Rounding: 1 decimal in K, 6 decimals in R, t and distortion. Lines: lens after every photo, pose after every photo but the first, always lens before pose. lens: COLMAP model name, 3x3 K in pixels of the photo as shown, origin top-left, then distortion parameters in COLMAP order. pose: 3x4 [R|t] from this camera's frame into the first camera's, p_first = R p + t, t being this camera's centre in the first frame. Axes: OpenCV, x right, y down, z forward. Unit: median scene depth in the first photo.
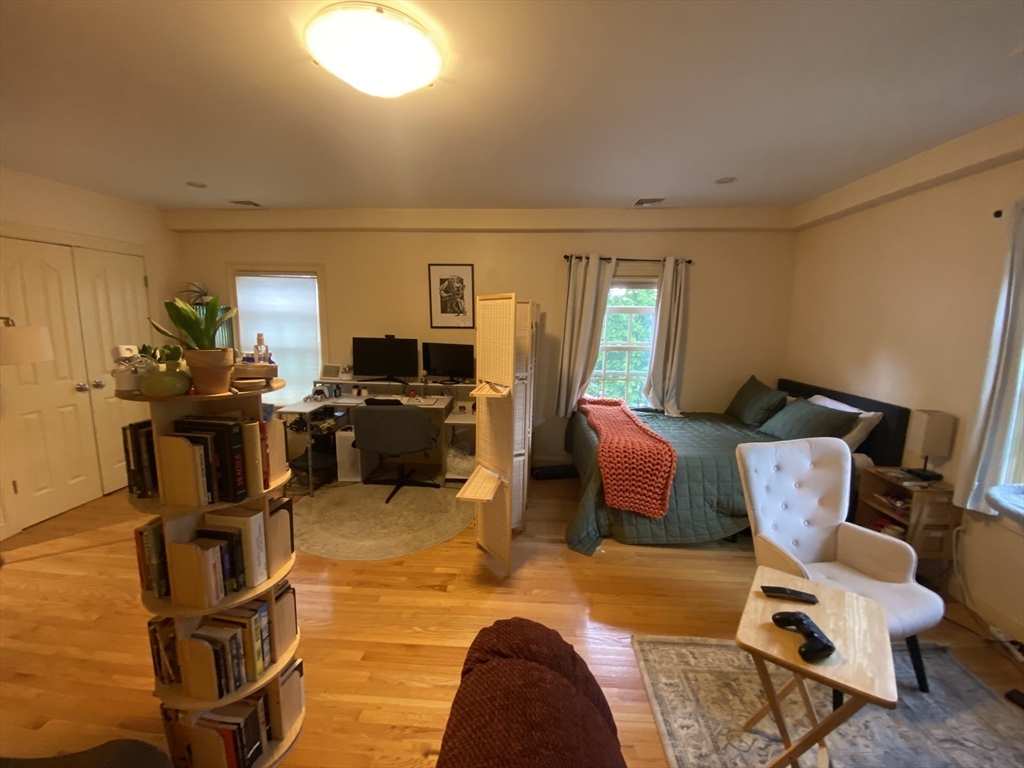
lens RADIAL K [[416.5, 0, 507.2], [0, 416.5, 378.6], [0, 0, 1]] dist [-0.024658, -0.001408]
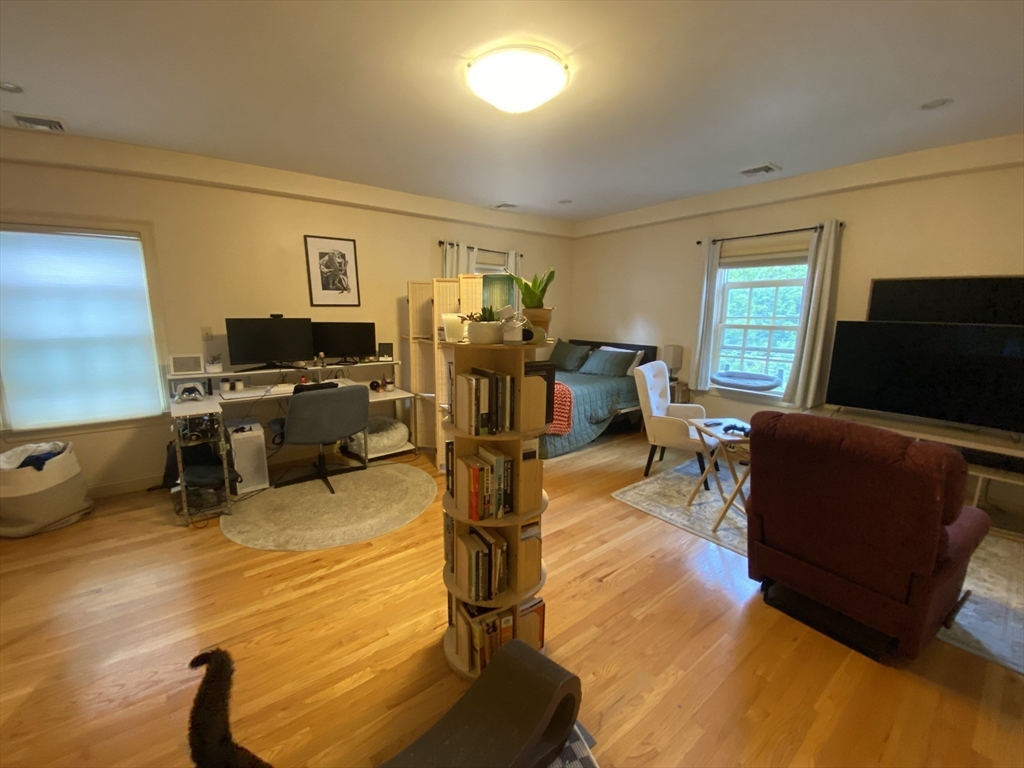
lens RADIAL K [[409.2, 0, 509.5], [0, 409.2, 384.7], [0, 0, 1]] dist [-0.002176, -0.000313]
pose [[0.739078, -0.127615, 0.661421, -0.512903], [0.098060, 0.991814, 0.081788, 0.019569], [-0.666444, 0.004411, 0.745542, 0.043708]]
